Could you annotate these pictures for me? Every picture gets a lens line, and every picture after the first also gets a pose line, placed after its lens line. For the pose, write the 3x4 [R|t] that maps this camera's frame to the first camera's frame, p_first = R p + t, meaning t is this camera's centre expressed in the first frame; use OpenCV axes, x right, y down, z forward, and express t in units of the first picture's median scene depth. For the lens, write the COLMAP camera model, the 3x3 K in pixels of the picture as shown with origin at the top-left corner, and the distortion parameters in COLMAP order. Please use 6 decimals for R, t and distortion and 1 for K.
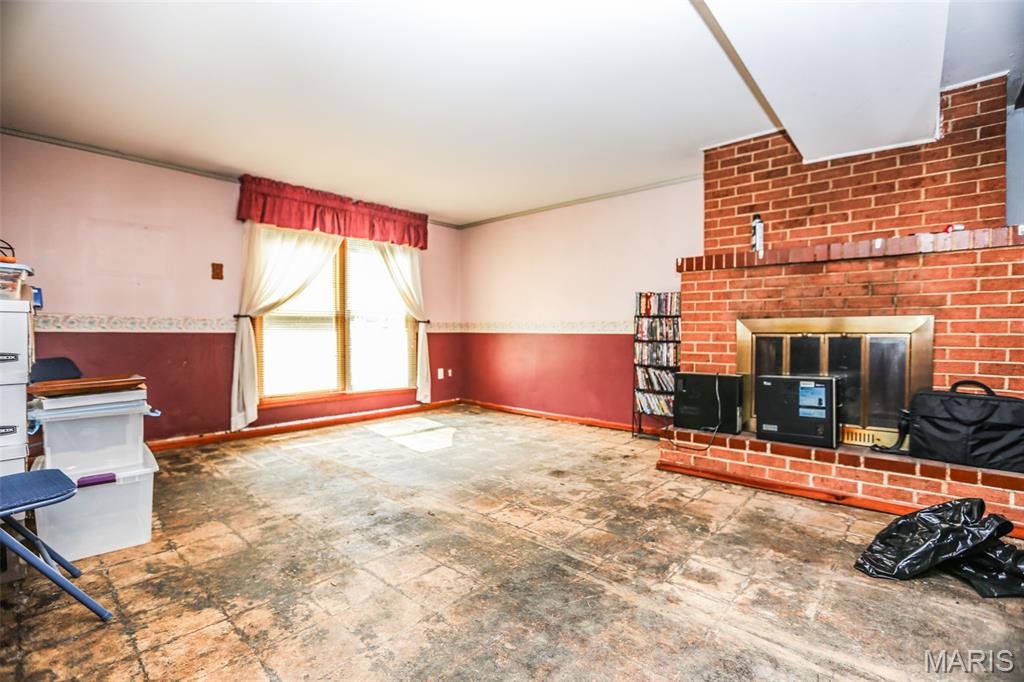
lens RADIAL K [[463.3, 0, 509.0], [0, 463.3, 337.9], [0, 0, 1]] dist [-0.045063, 0.004681]
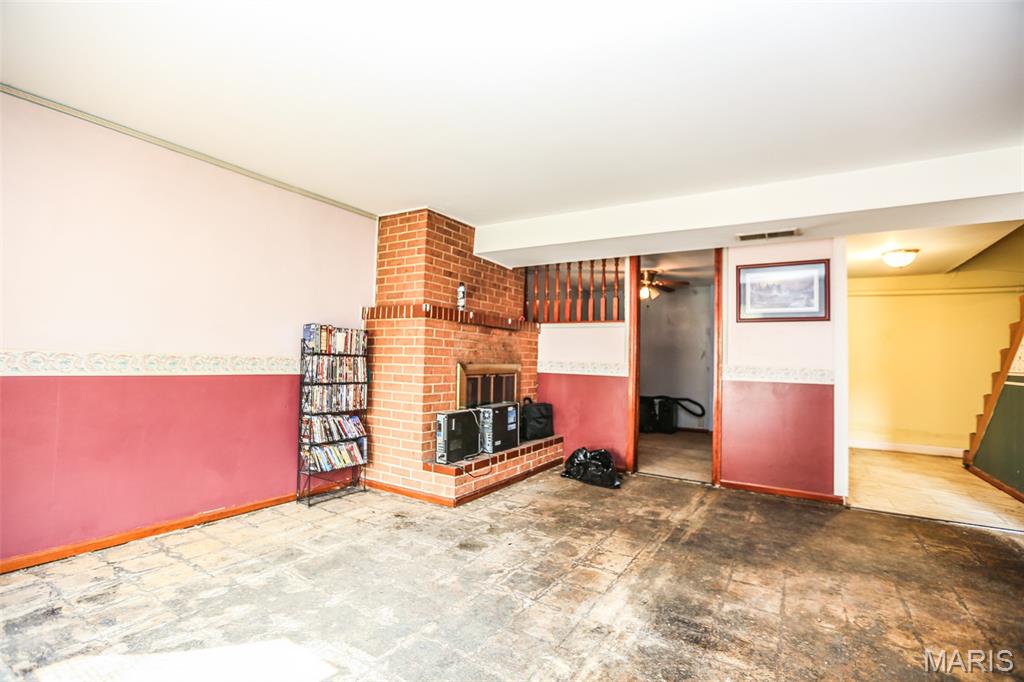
lens RADIAL K [[463.3, 0, 507.7], [0, 463.3, 340.4], [0, 0, 1]] dist [-0.045063, 0.004681]
pose [[-0.170822, 0.041302, 0.984436, -0.890621], [-0.012156, 0.998957, -0.044021, -0.059344], [-0.985227, -0.019486, -0.170142, 1.274781]]
